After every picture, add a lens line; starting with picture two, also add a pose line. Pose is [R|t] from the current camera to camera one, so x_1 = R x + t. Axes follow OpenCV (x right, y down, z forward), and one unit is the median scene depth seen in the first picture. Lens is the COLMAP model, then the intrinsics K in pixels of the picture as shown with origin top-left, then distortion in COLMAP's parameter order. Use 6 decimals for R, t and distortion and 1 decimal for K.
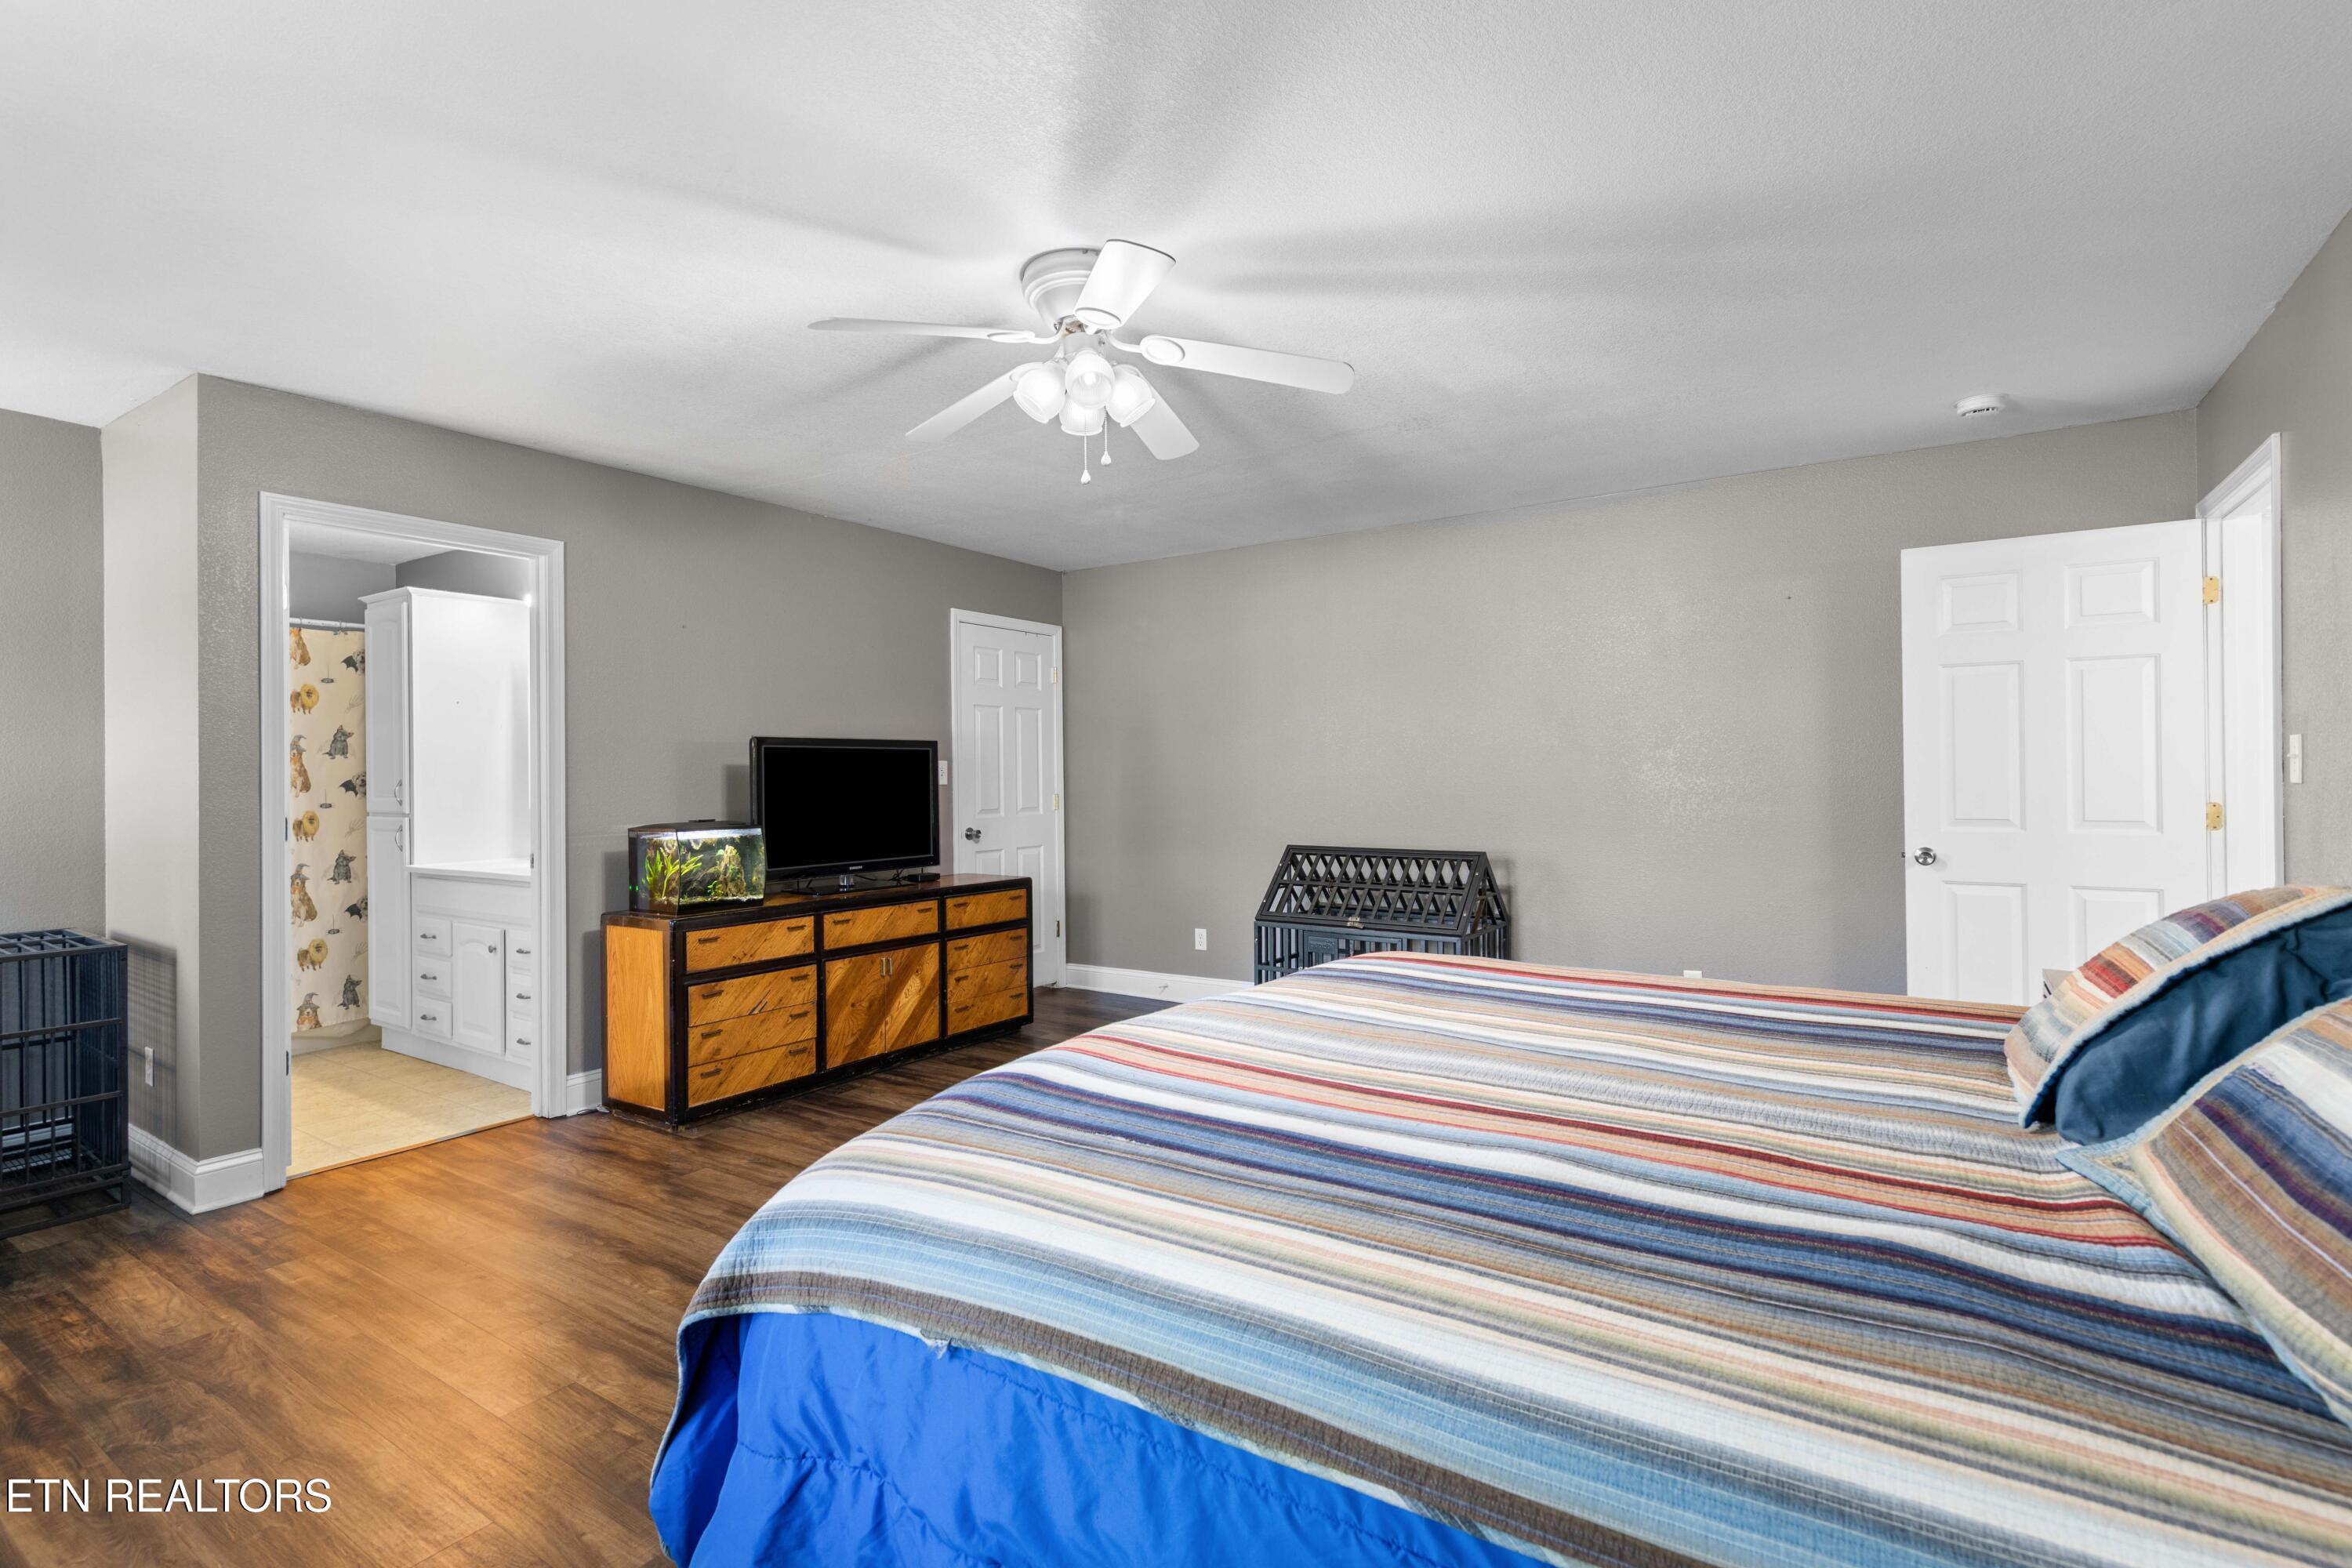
lens RADIAL K [[1073.9, 0, 1166.2], [0, 1073.9, 764.4], [0, 0, 1]] dist [0.008470, 0.000145]
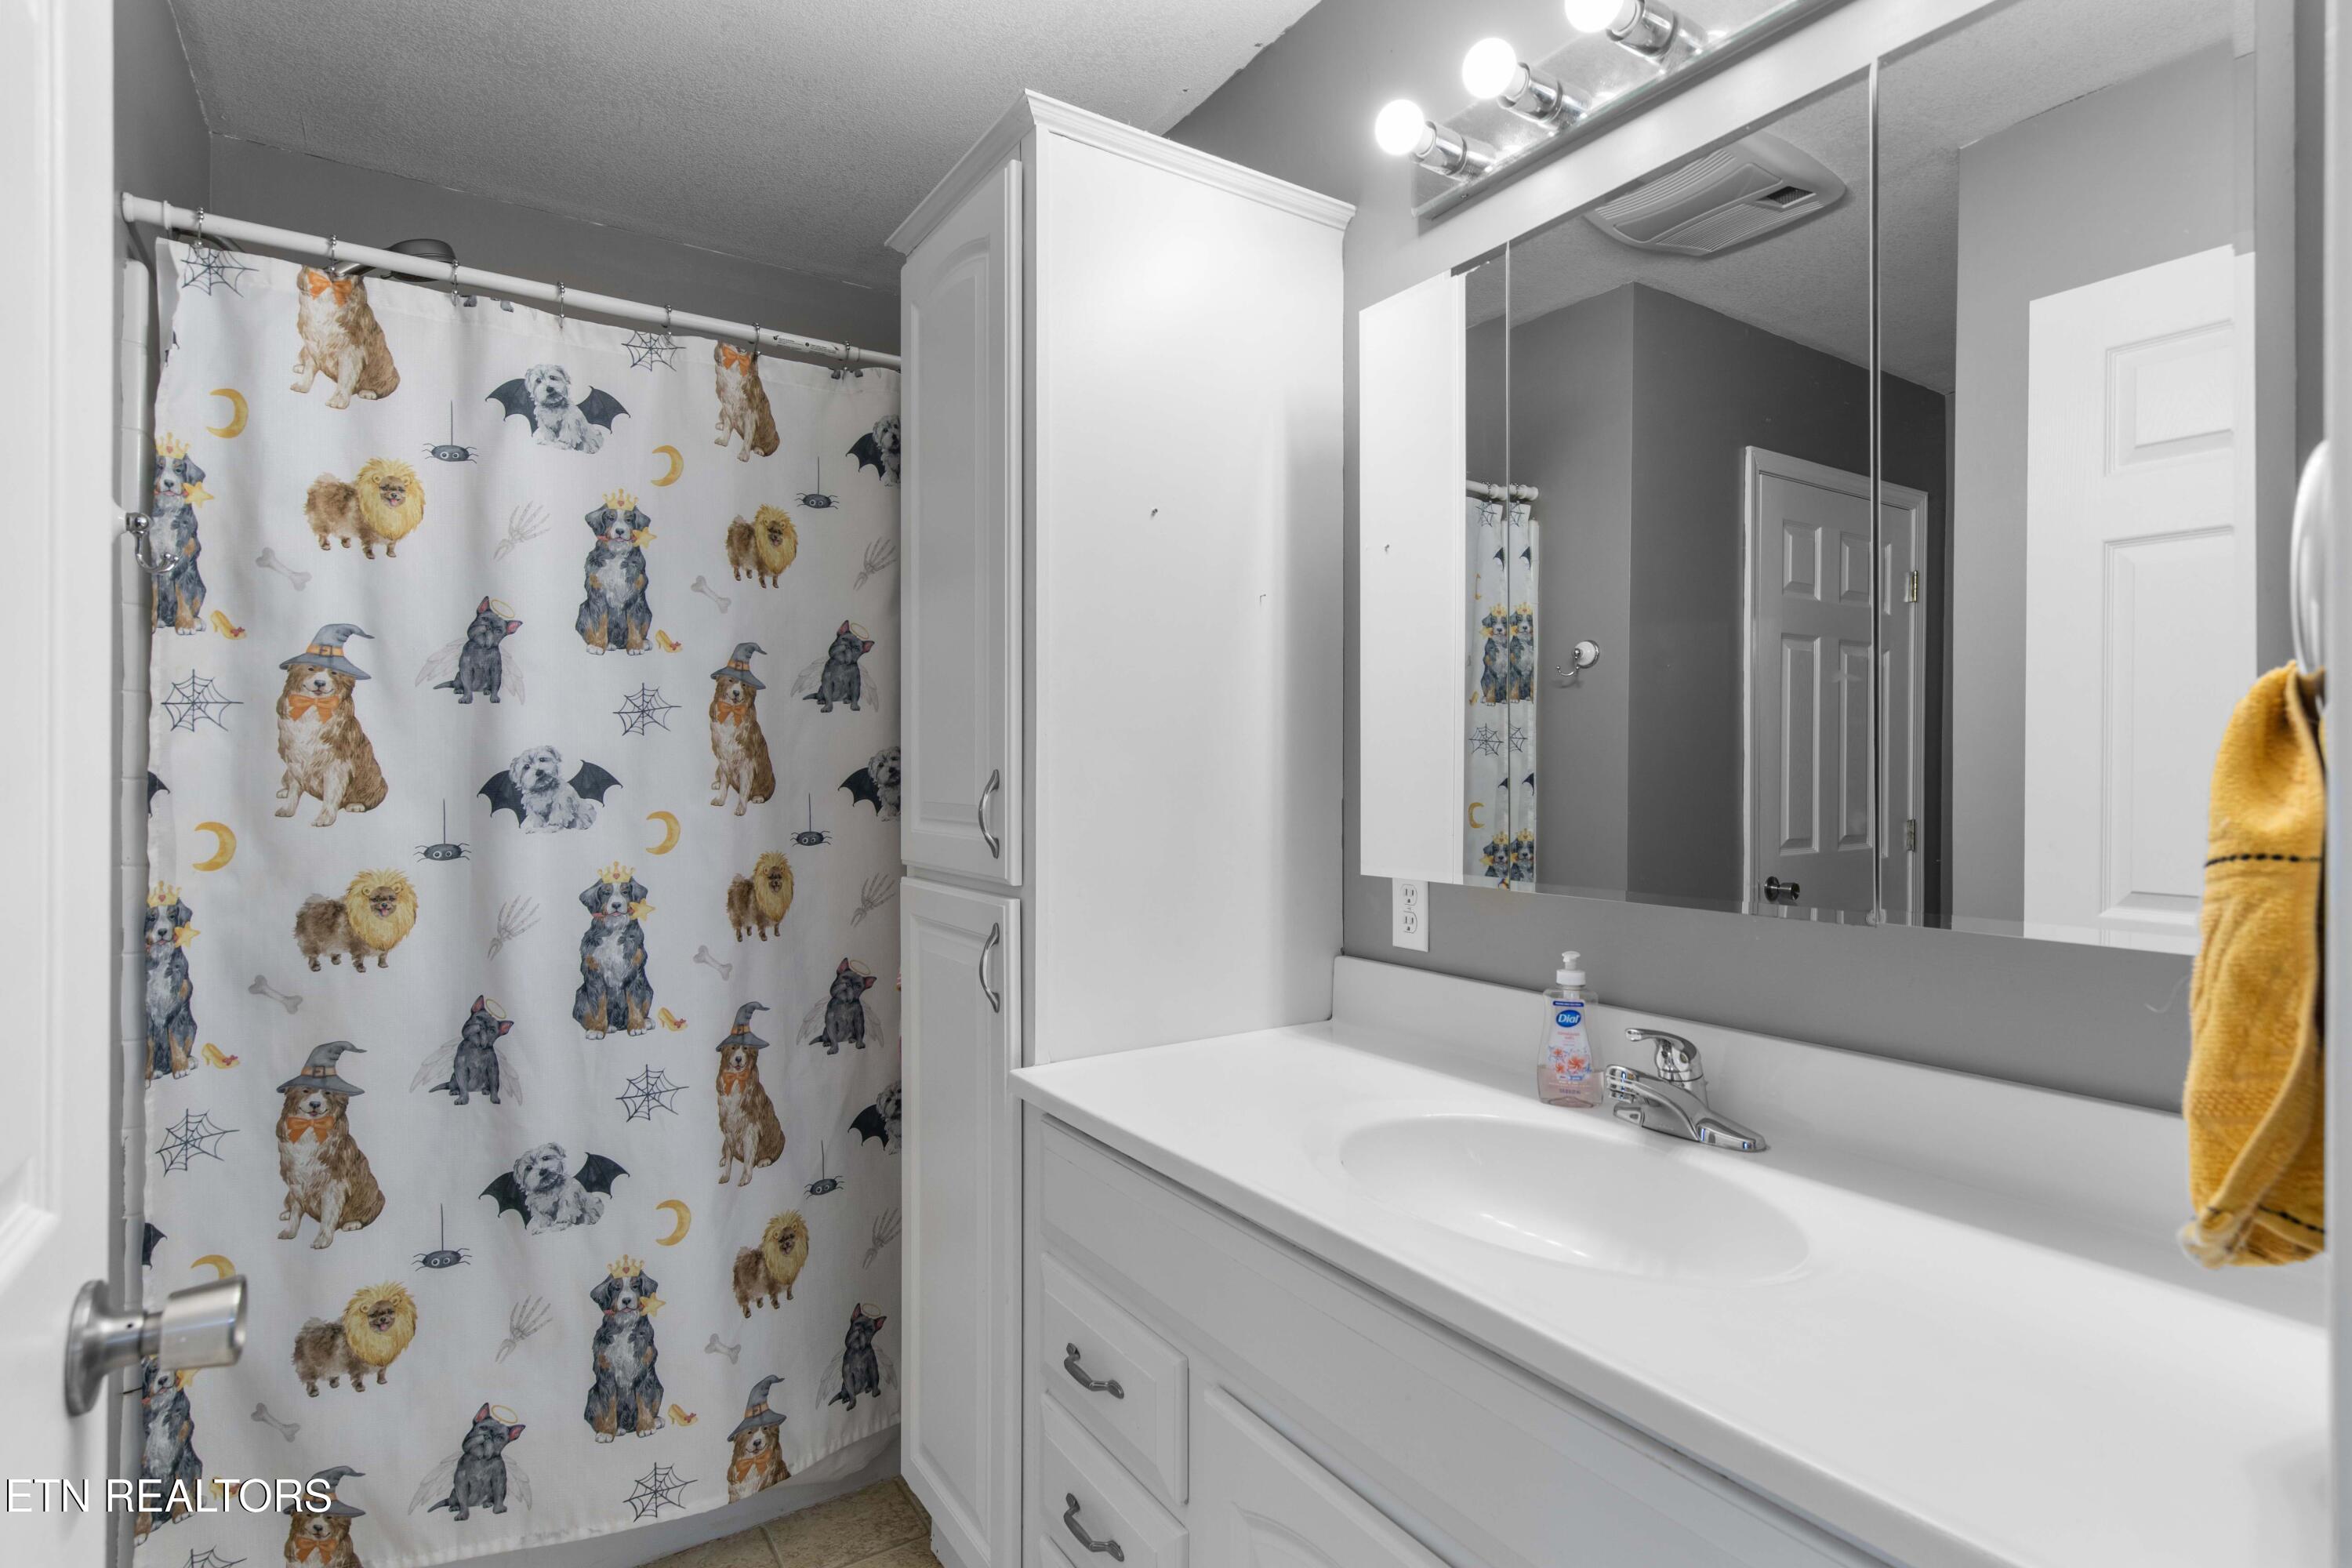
lens RADIAL K [[1191.5, 0, 1184.4], [0, 1191.5, 772.5], [0, 0, 1]] dist [0.000866, -0.000504]
pose [[0.920950, 0.013451, -0.389449, -0.509066], [-0.010891, 0.999902, 0.008781, 0.010951], [0.389529, -0.003845, 0.921006, 0.684135]]
